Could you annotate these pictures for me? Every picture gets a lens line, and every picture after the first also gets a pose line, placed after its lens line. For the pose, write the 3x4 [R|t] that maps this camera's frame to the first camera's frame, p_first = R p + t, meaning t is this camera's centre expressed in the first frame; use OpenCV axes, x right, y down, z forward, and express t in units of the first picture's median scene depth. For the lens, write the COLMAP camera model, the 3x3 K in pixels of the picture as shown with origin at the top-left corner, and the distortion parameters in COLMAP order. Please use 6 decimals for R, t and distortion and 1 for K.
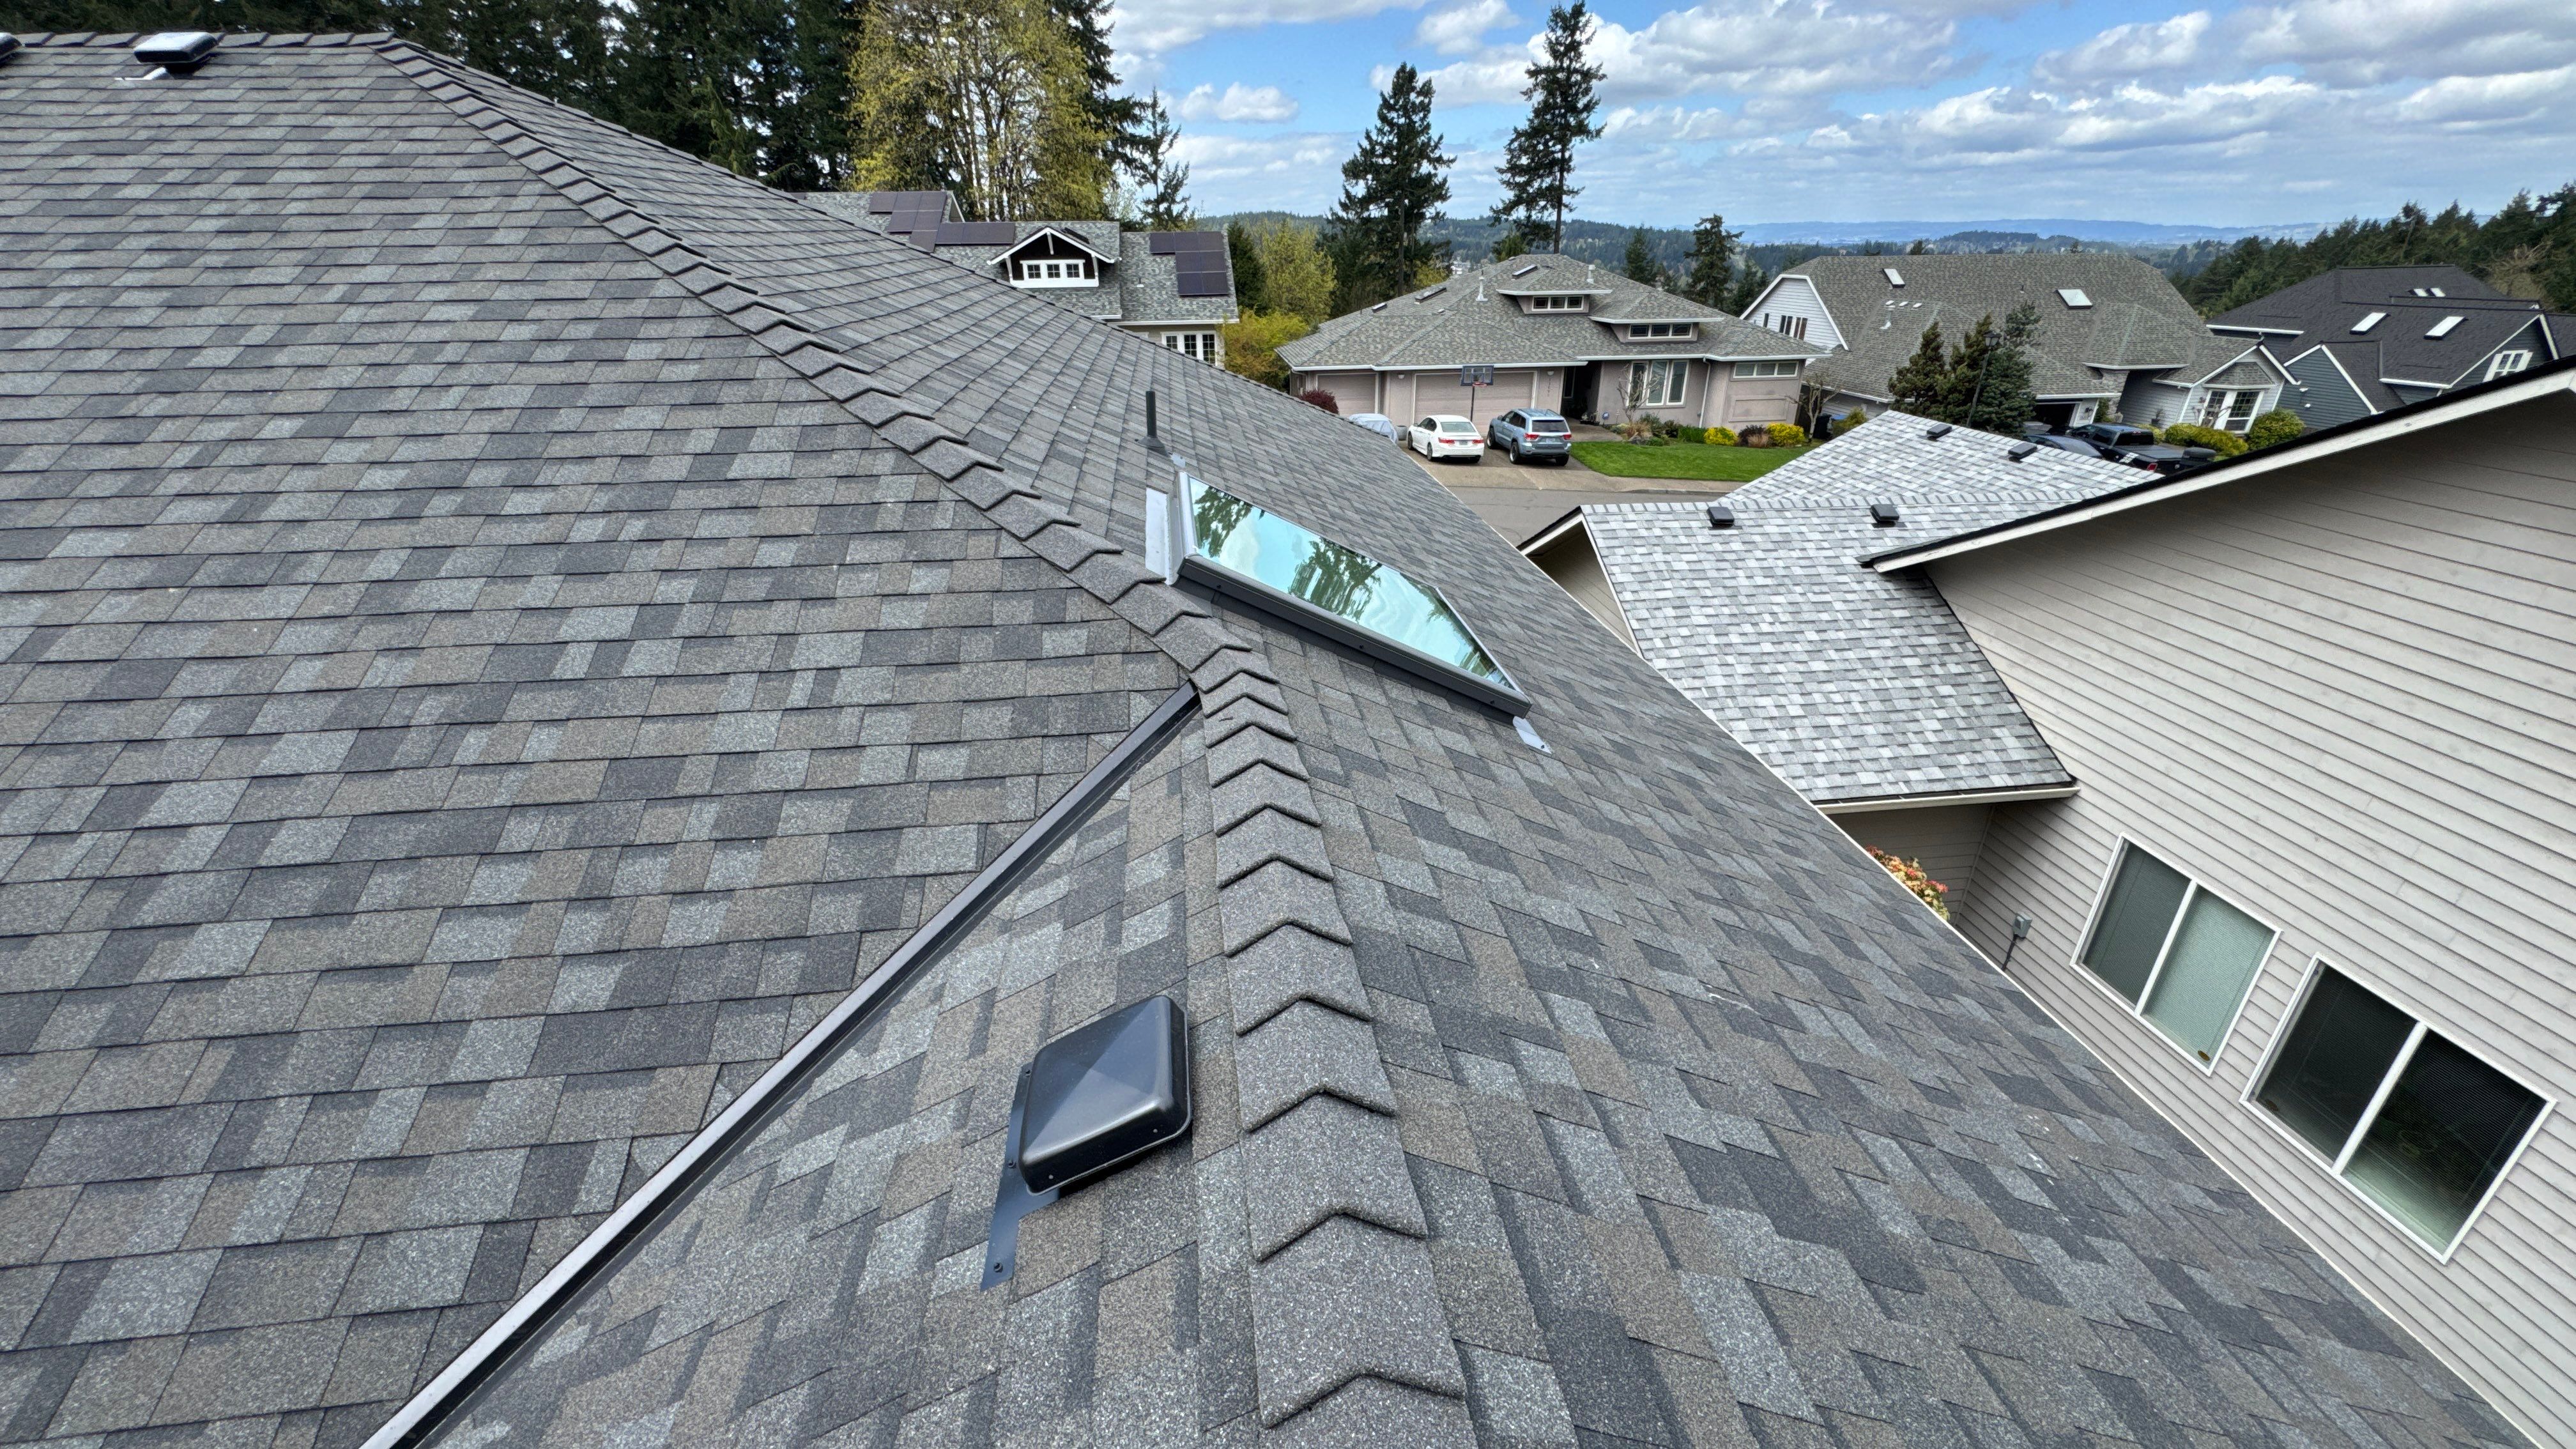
lens RADIAL K [[1030.2, 0, 1288.0], [0, 1030.2, 724.5], [0, 0, 1]] dist [-0.003006, 0.000427]
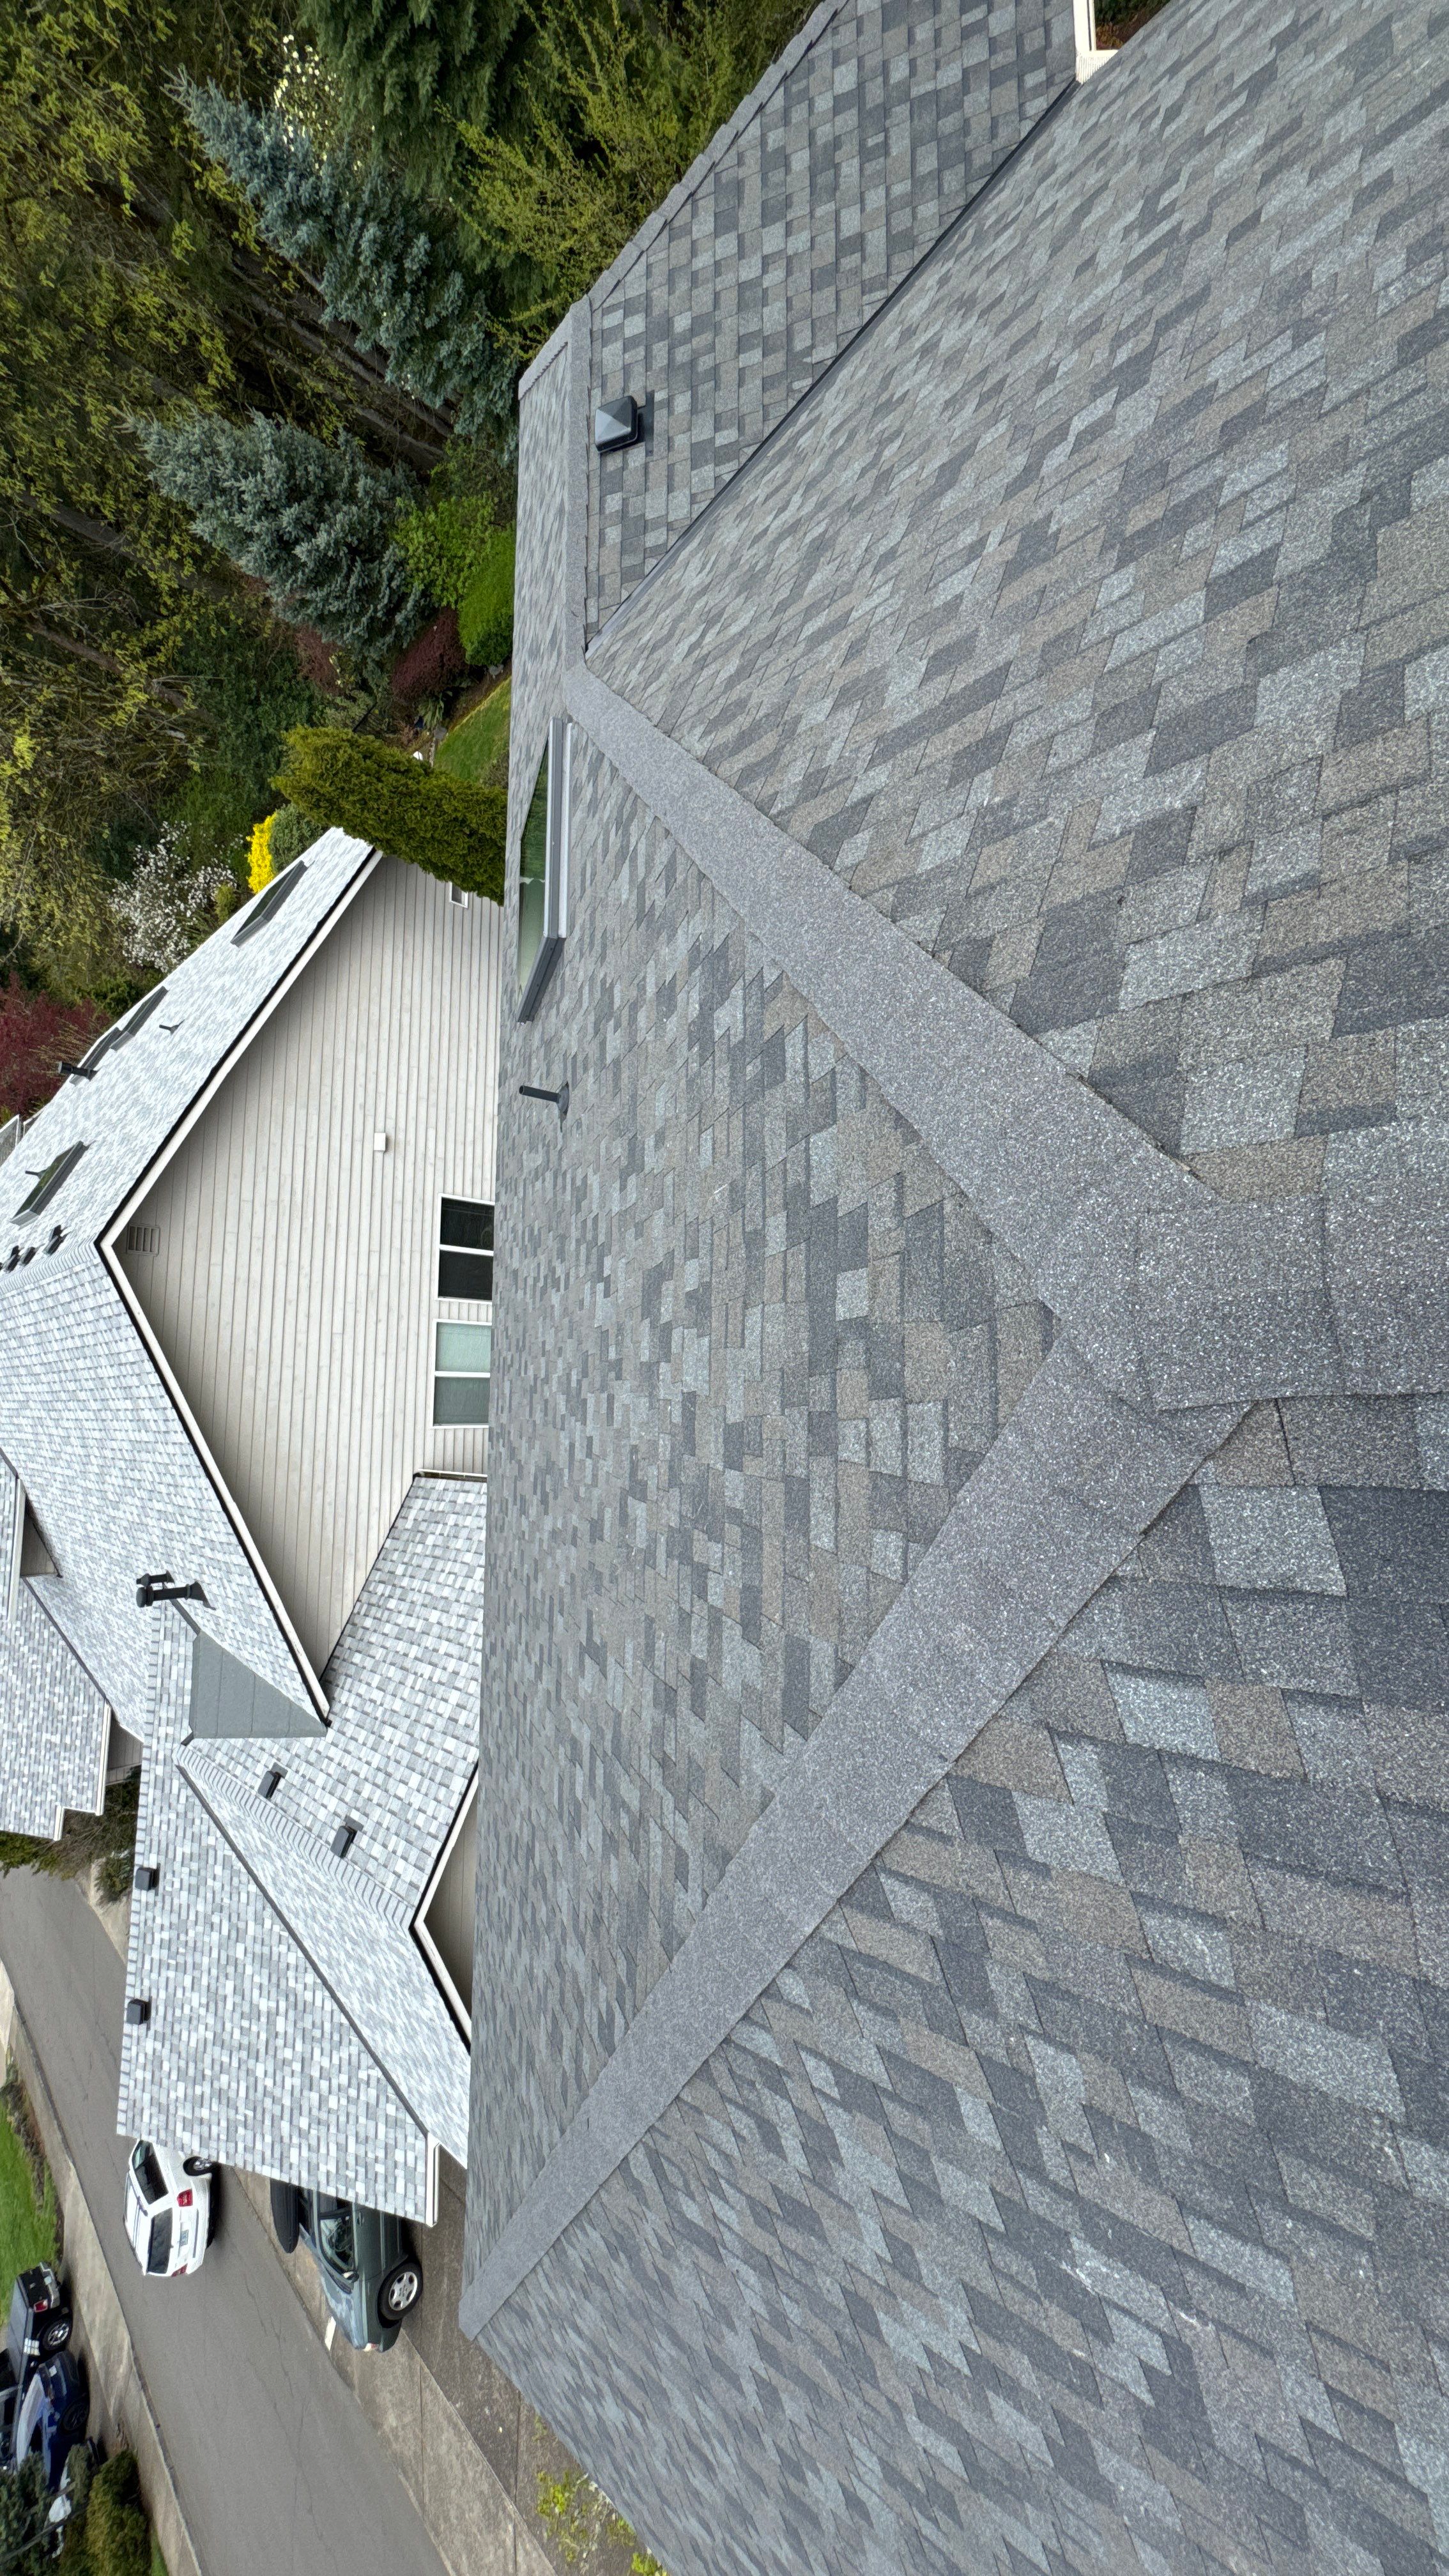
lens RADIAL K [[1027.0, 0, 724.5], [0, 1027.0, 1288.0], [0, 0, 1]] dist [-0.002773, 0.000798]
pose [[-0.694529, -0.030214, 0.718830, -0.590878], [0.681446, -0.348111, 0.643778, -0.529298], [0.230782, 0.936966, 0.262363, 0.555540]]
